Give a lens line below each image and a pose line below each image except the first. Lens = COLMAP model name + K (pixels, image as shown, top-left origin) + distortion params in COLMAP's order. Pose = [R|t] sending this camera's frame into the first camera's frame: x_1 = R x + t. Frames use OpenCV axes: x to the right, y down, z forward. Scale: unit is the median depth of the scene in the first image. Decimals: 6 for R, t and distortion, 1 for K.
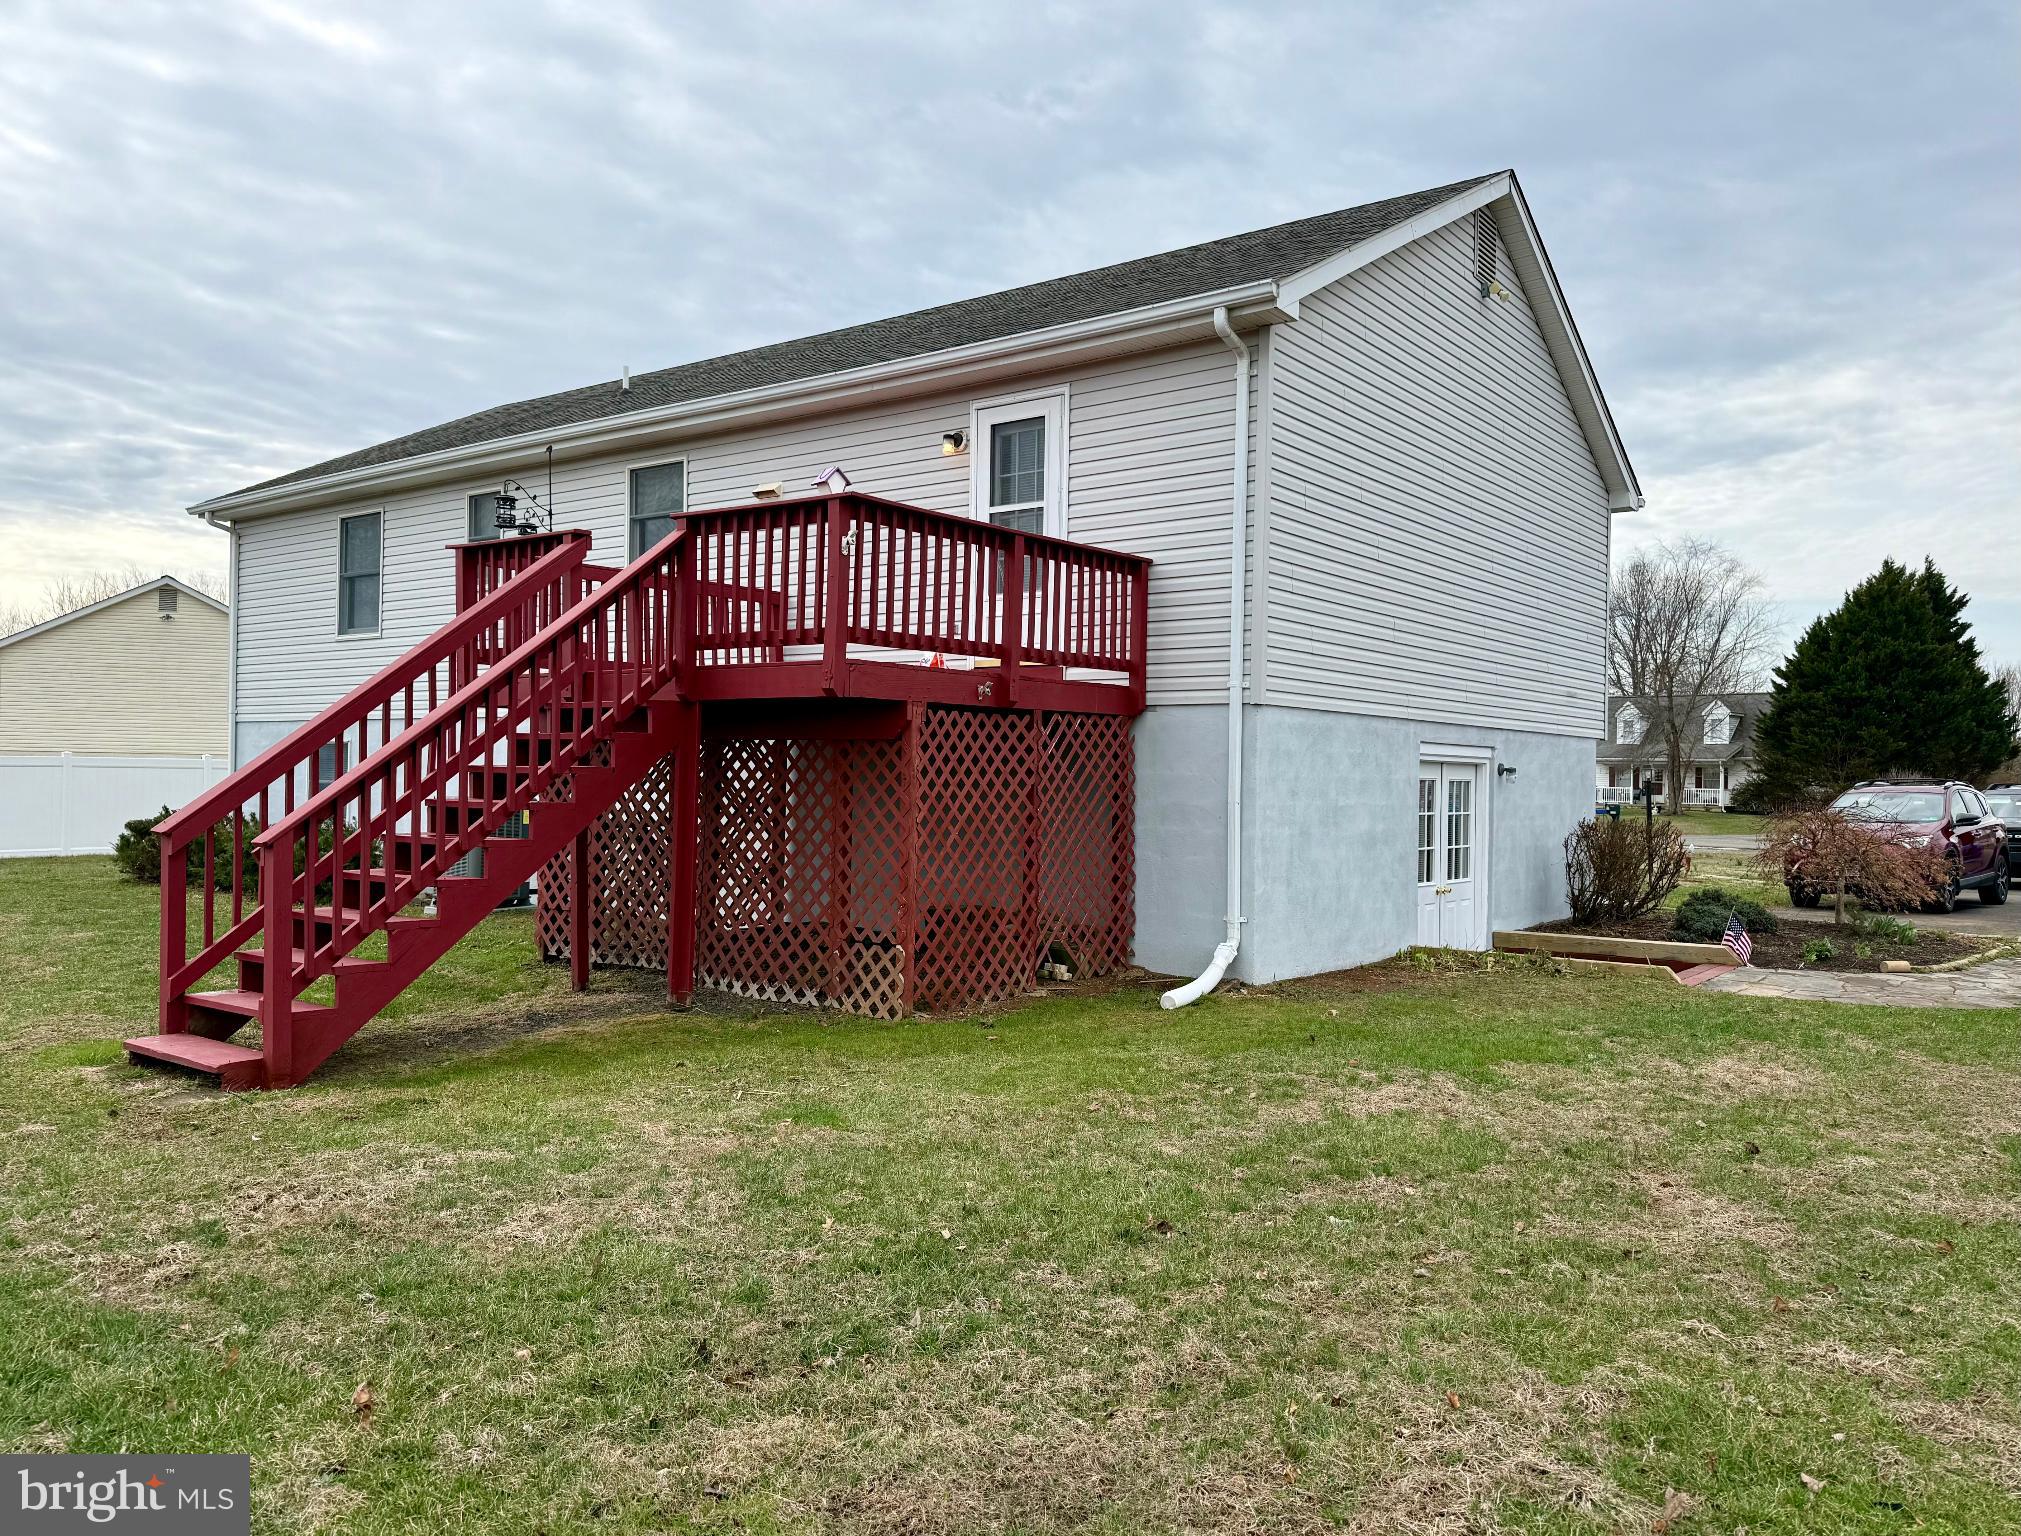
lens RADIAL K [[1507.5, 0, 1004.7], [0, 1507.5, 767.6], [0, 0, 1]] dist [0.015851, 0.002145]
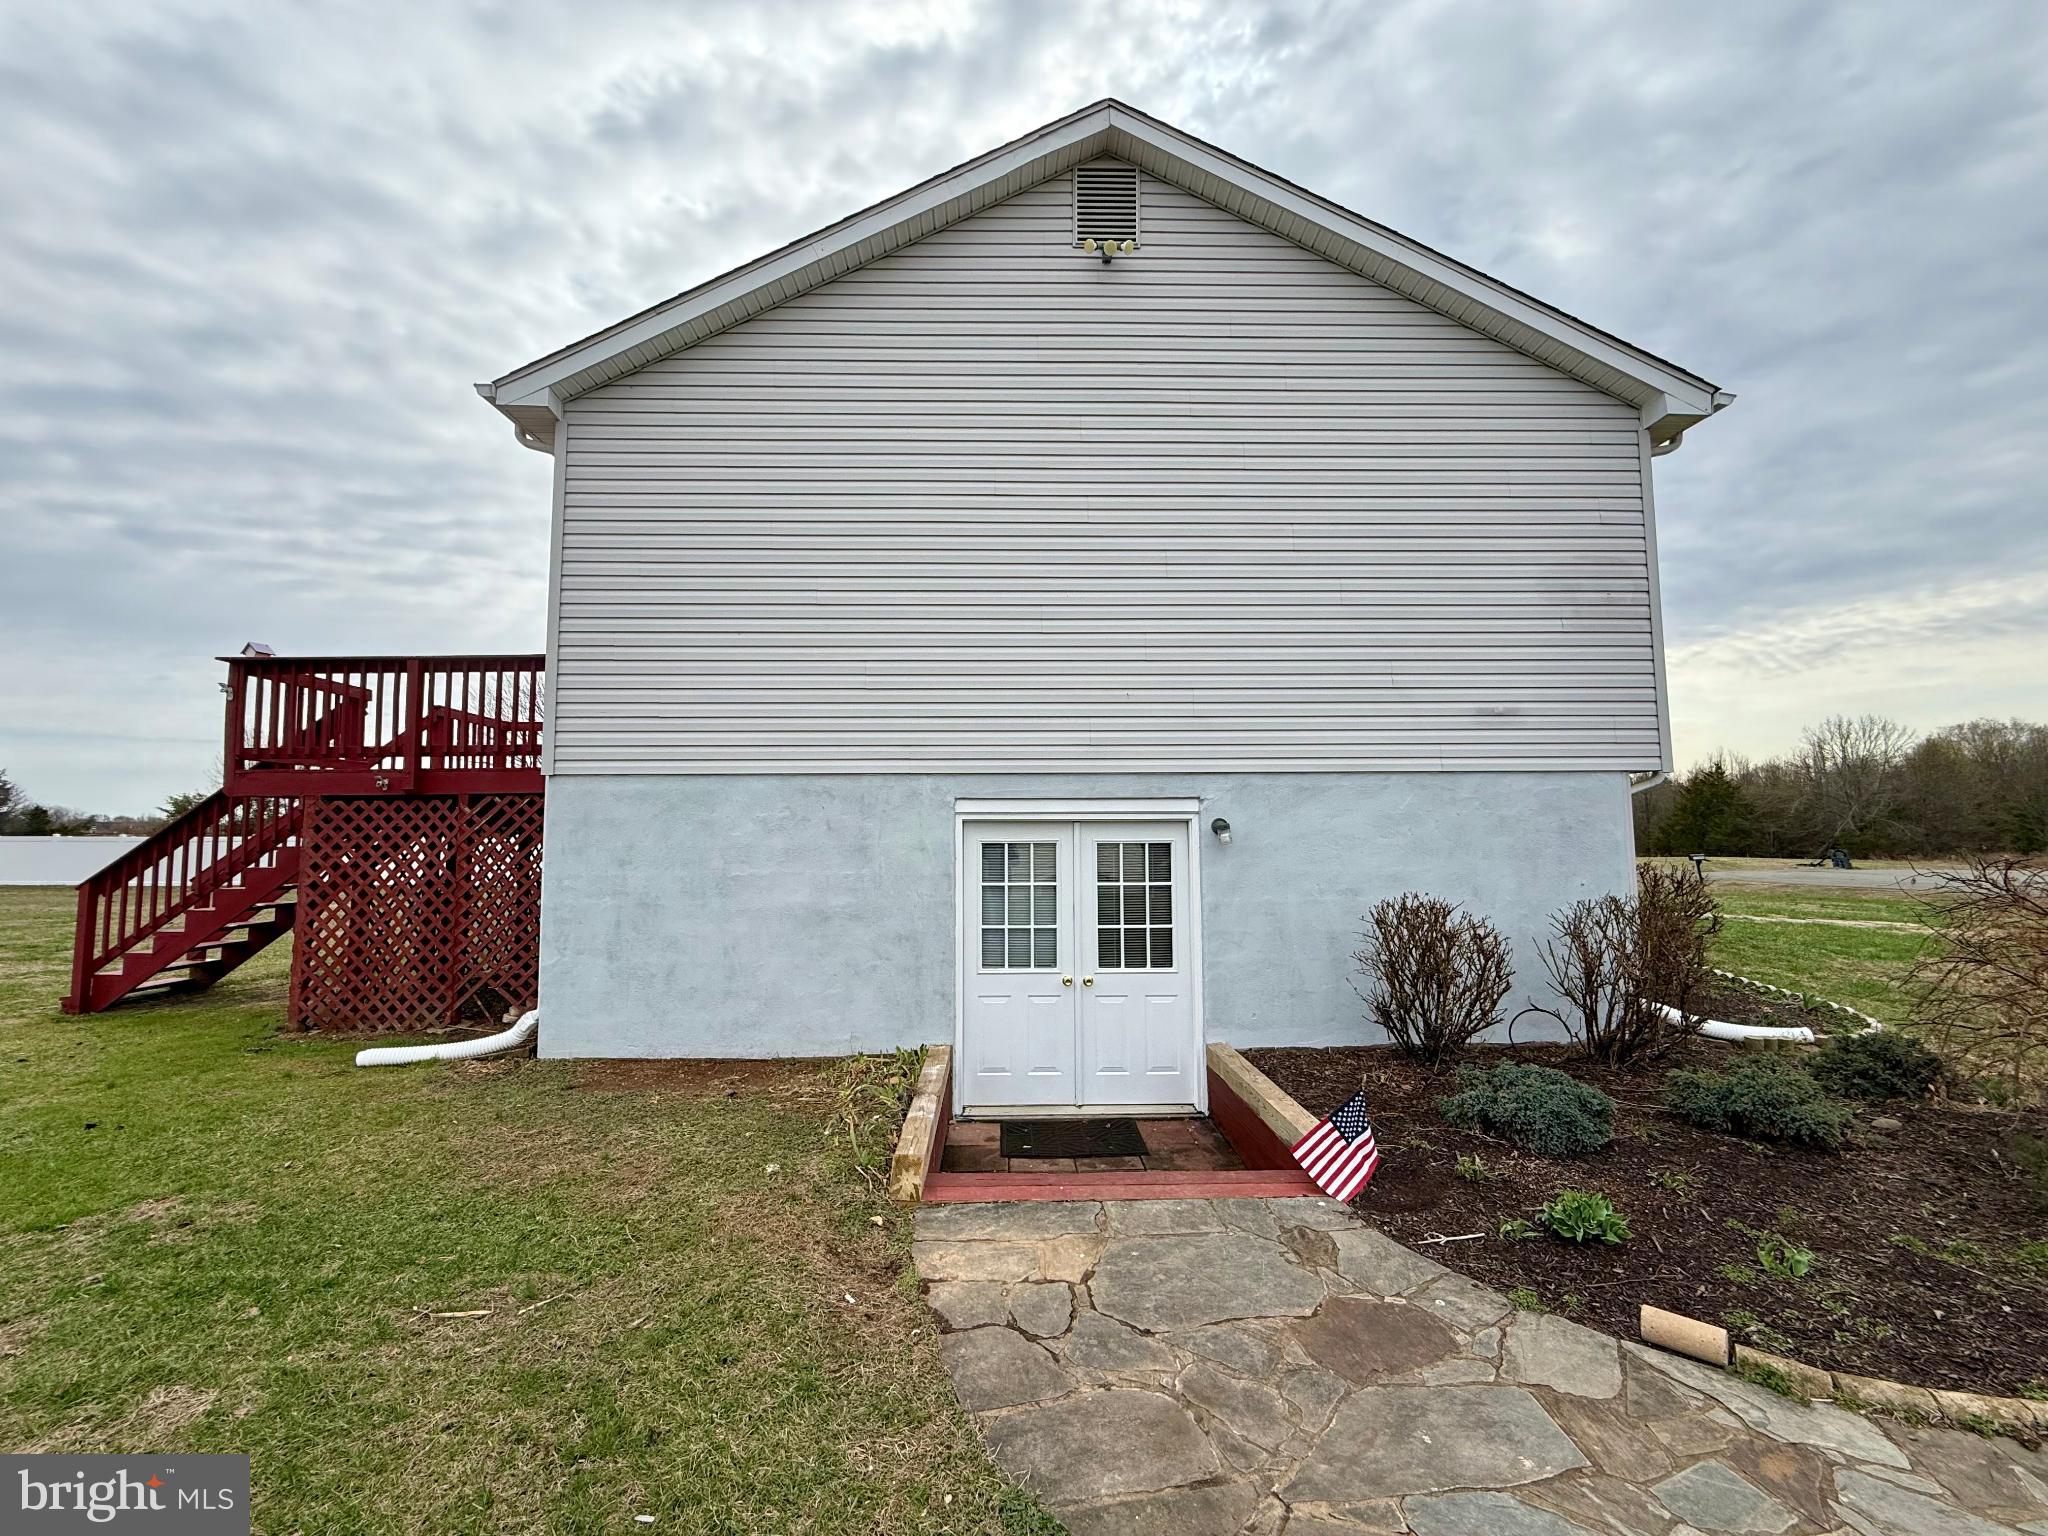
lens RADIAL K [[826.8, 0, 1024.0], [0, 826.8, 768.0], [0, 0, 1]] dist [-0.000899, -0.000264]
pose [[0.630920, -0.080621, -0.771647, 0.724386], [0.021682, 0.996030, -0.086336, 0.007169], [0.775545, 0.037740, 0.630164, 0.814576]]
